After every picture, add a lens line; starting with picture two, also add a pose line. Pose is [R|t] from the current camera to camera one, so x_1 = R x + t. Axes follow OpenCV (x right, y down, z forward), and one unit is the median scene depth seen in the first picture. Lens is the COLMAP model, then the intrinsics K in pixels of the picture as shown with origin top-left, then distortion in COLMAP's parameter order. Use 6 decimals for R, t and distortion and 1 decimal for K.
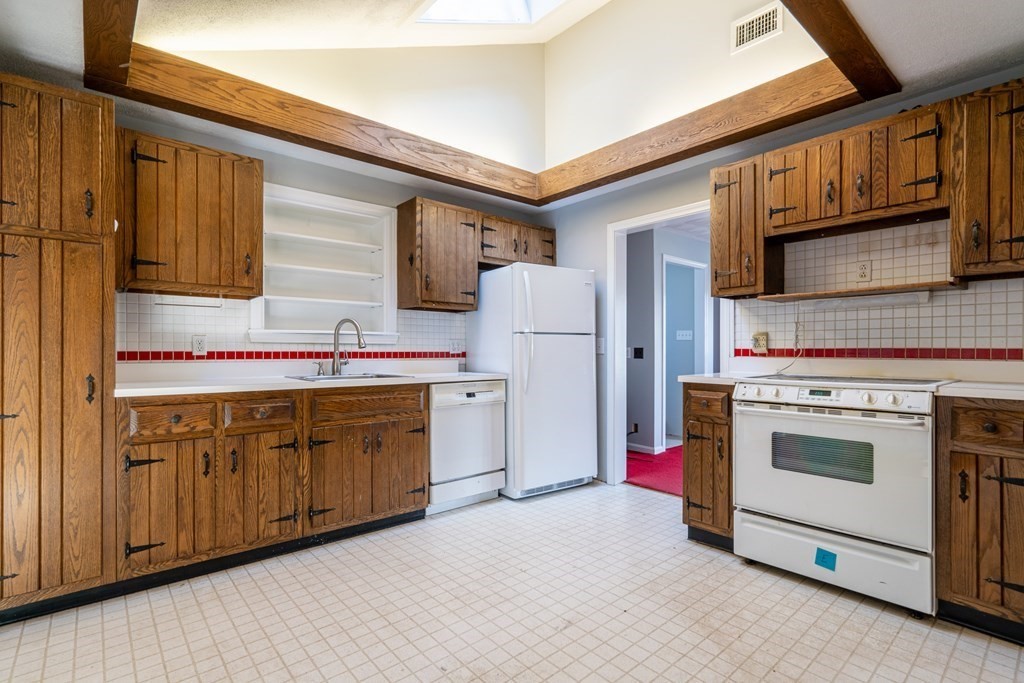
lens RADIAL K [[488.9, 0, 514.9], [0, 488.9, 349.4], [0, 0, 1]] dist [0.020093, 0.000463]
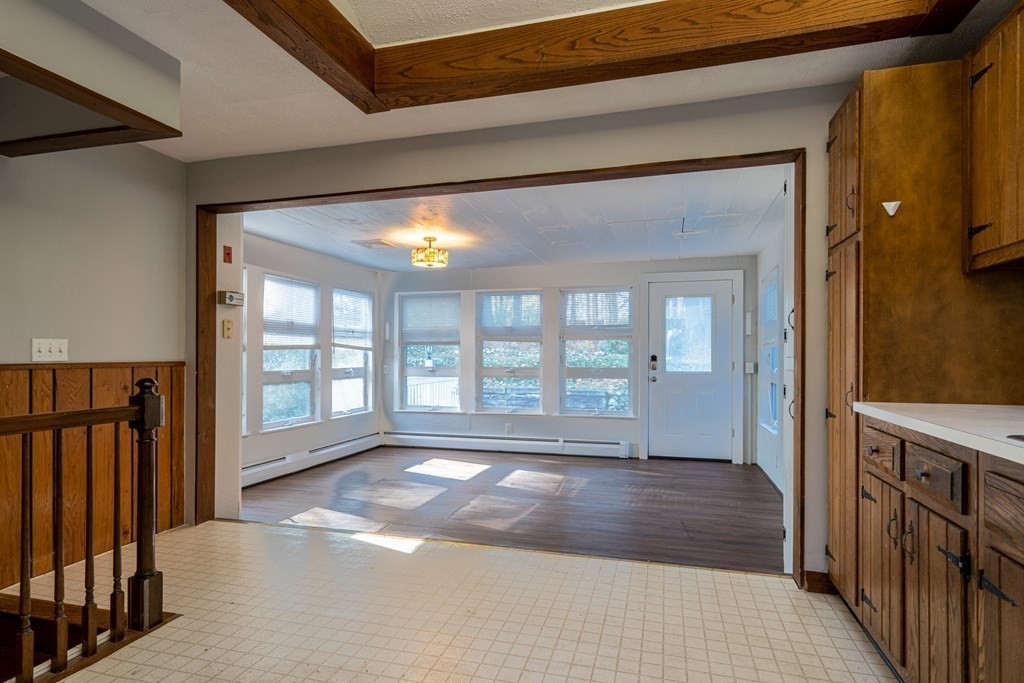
lens RADIAL K [[541.0, 0, 519.8], [0, 541.0, 352.8], [0, 0, 1]] dist [0.006497, 0.001955]
pose [[-0.831764, -0.003101, -0.555121, 0.167608], [-0.001833, 0.999994, -0.002840, -0.002093], [0.555126, -0.001345, -0.831765, 1.084410]]
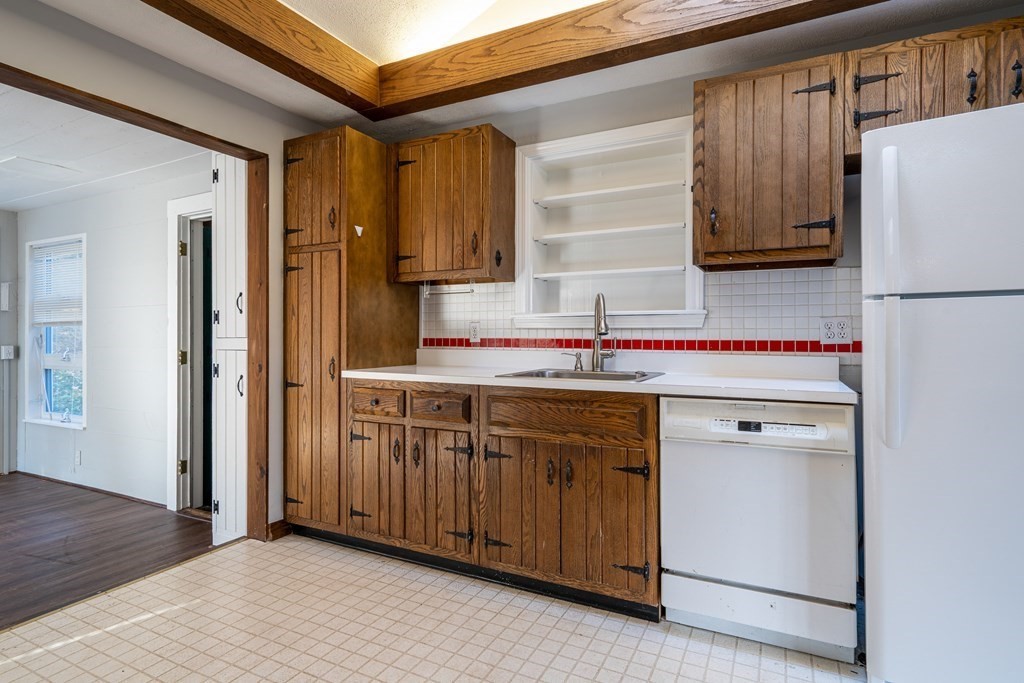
lens RADIAL K [[541.0, 0, 510.6], [0, 541.0, 332.5], [0, 0, 1]] dist [0.006497, 0.001955]
pose [[0.379593, -0.005627, -0.925136, 0.392239], [0.000976, 0.999983, -0.005682, -0.001688], [0.925153, 0.001254, 0.379592, 0.648739]]
